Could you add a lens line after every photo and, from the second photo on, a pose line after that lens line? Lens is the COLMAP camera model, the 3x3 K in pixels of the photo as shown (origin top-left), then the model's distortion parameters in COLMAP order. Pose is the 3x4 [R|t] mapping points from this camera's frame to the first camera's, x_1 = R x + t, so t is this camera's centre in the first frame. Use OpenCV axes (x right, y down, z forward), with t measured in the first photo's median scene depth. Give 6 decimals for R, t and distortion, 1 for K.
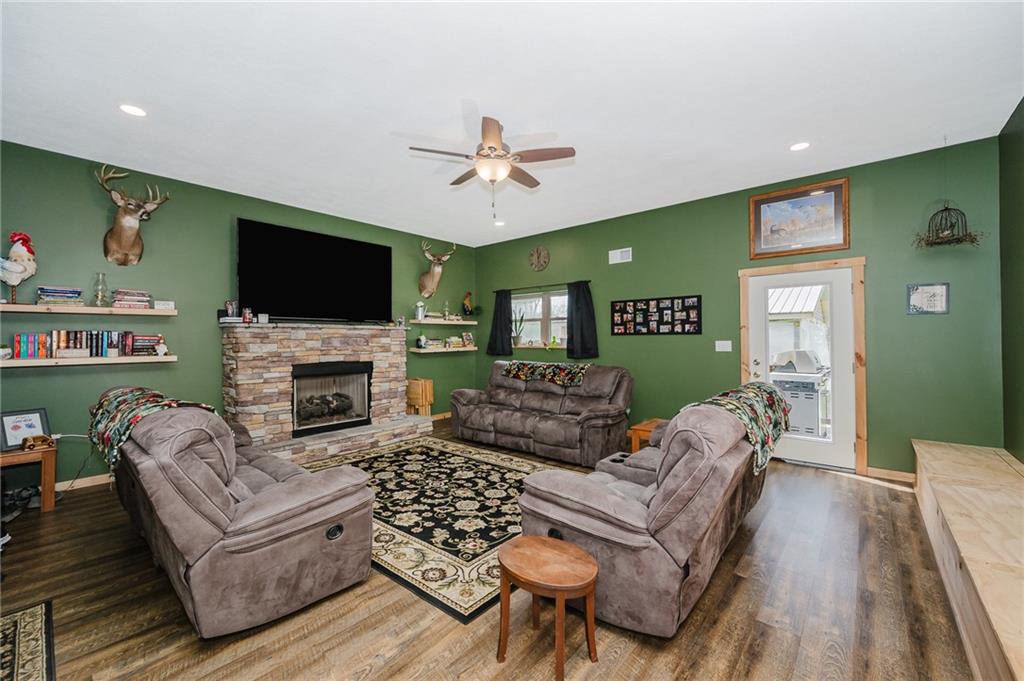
lens RADIAL K [[415.8, 0, 516.4], [0, 415.8, 334.5], [0, 0, 1]] dist [-0.004336, -0.000115]
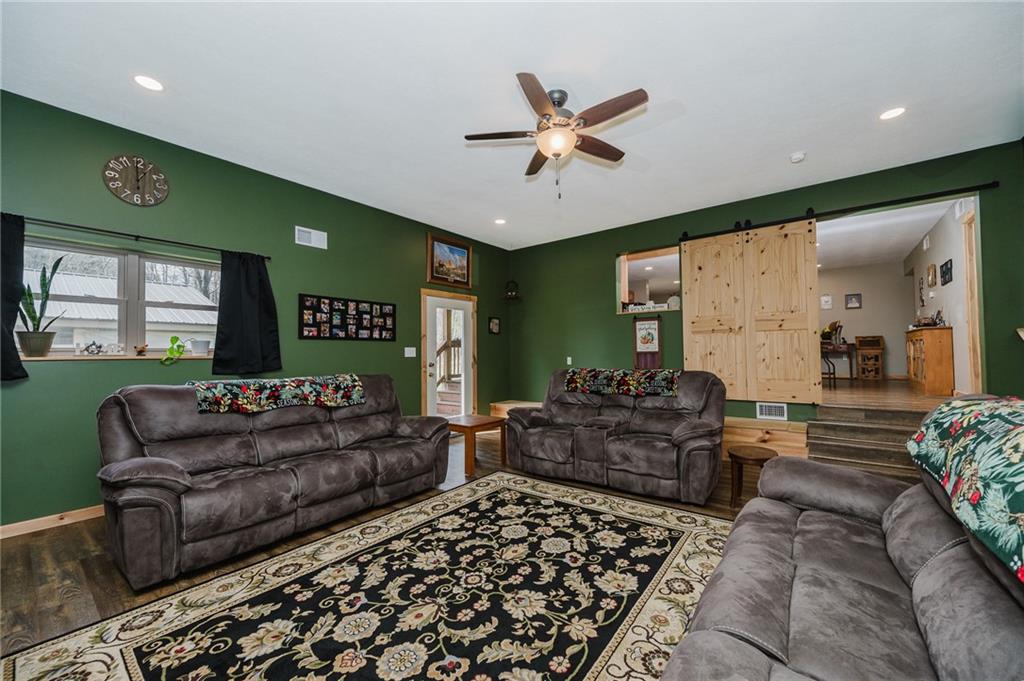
lens RADIAL K [[397.2, 0, 517.7], [0, 397.2, 343.1], [0, 0, 1]] dist [0.000108, 0.000133]
pose [[-0.051096, 0.032879, 0.998152, -0.751685], [-0.001840, 0.999453, -0.033016, 0.048293], [-0.998692, -0.003524, -0.051007, 0.958796]]
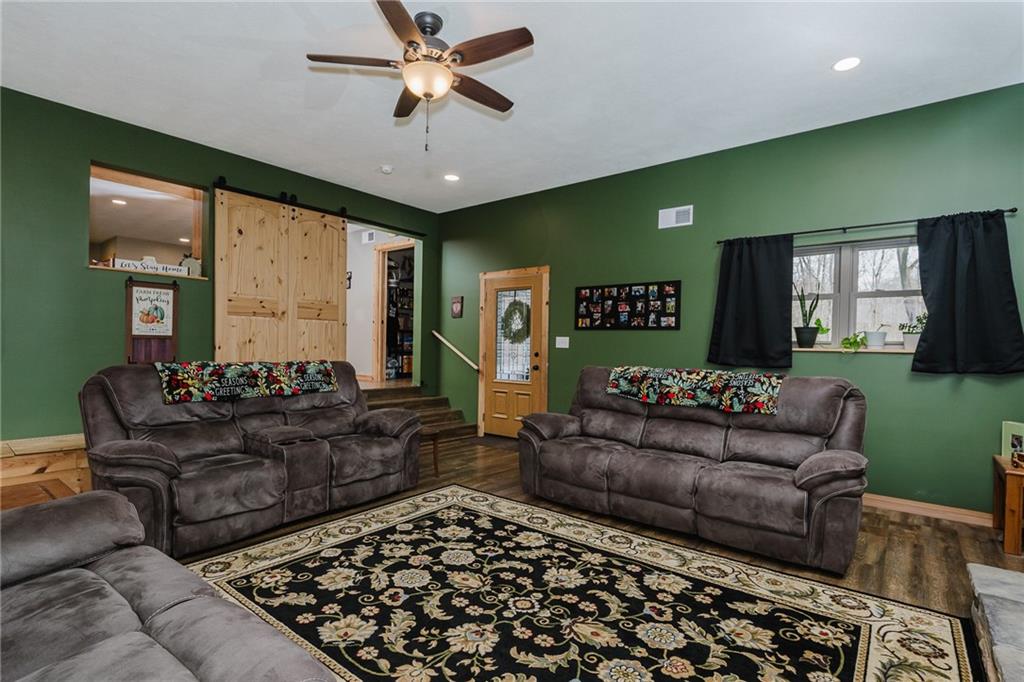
lens RADIAL K [[486.7, 0, 514.0], [0, 486.7, 351.8], [0, 0, 1]] dist [0.003073, 0.000270]
pose [[-0.999568, -0.014075, -0.025805, -0.159752], [-0.014056, 0.999901, -0.000918, 0.058192], [0.025815, -0.000555, -0.999667, 1.567420]]
